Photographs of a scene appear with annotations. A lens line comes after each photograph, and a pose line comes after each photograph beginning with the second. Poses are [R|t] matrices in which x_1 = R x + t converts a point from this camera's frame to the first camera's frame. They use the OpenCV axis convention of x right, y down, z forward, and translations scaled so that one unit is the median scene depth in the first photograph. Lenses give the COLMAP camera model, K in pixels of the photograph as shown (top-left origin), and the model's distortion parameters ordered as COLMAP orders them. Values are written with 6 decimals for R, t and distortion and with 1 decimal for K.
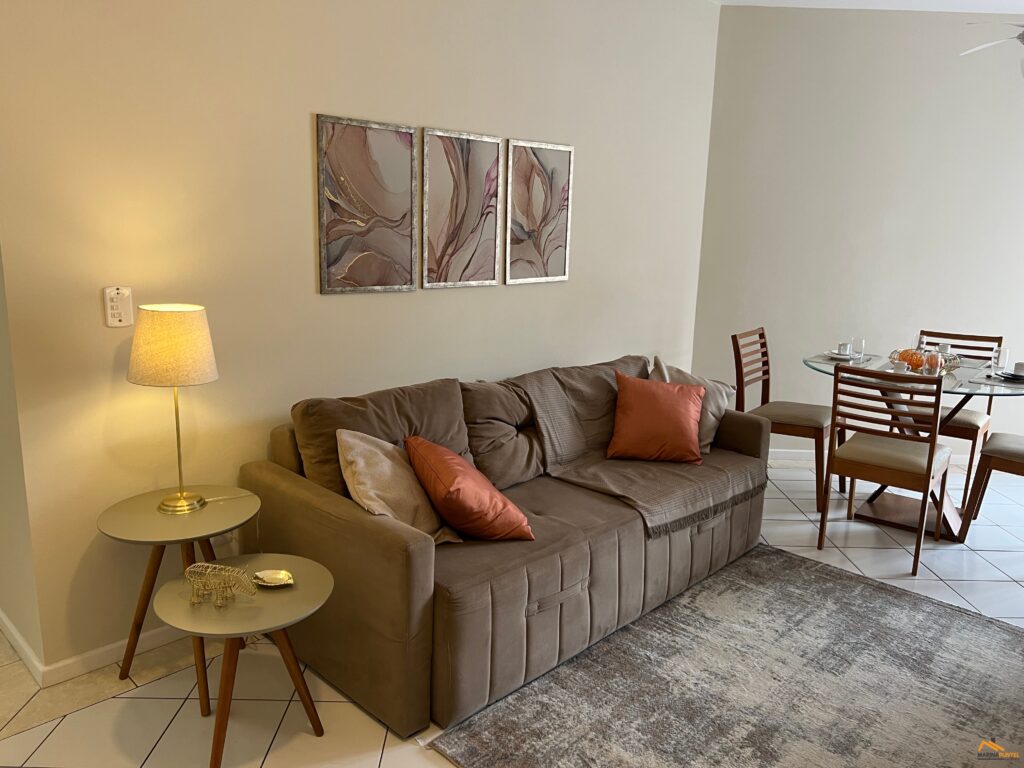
lens RADIAL K [[767.8, 0, 509.7], [0, 767.8, 391.7], [0, 0, 1]] dist [0.032913, -0.012196]
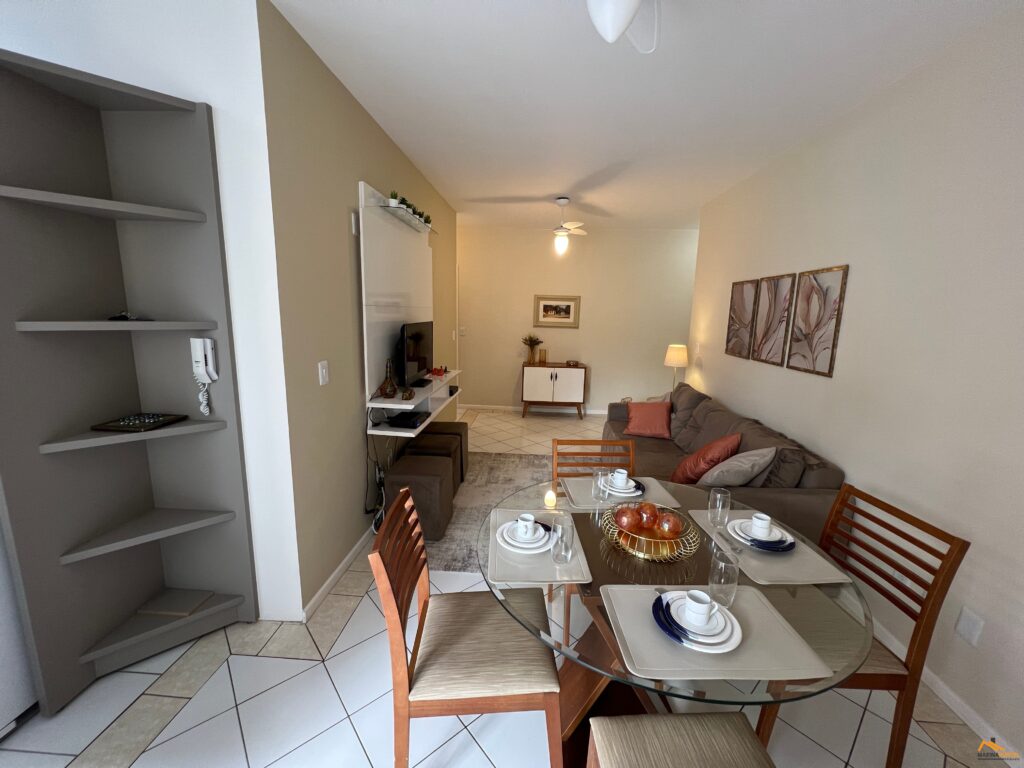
lens RADIAL K [[408.8, 0, 513.5], [0, 408.8, 382.1], [0, 0, 1]] dist [0.002205, -0.001069]
pose [[-0.755848, 0.070874, -0.650900, 1.068011], [-0.182381, 0.931987, 0.313268, -0.310658], [0.628833, 0.355495, -0.691515, 1.429838]]
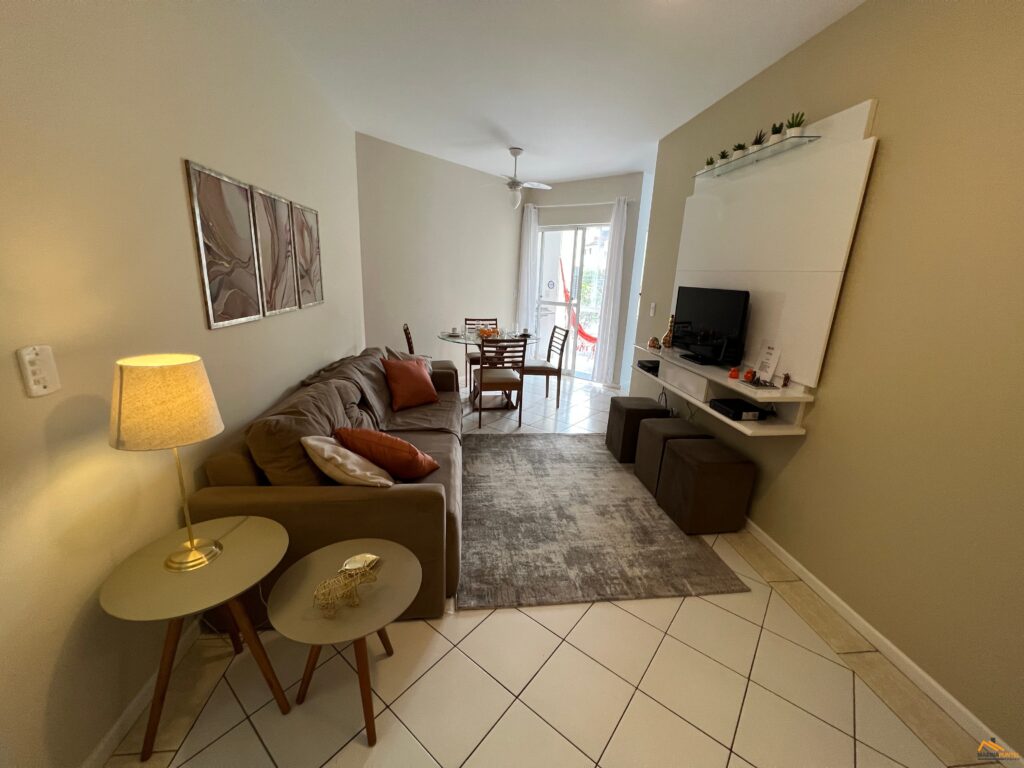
lens RADIAL K [[408.8, 0, 514.9], [0, 408.8, 383.2], [0, 0, 1]] dist [0.002205, -0.001069]
pose [[0.621465, -0.199579, 0.757594, -0.411065], [0.139513, 0.979744, 0.143657, -0.069835], [-0.770920, 0.016416, 0.636721, 0.270586]]
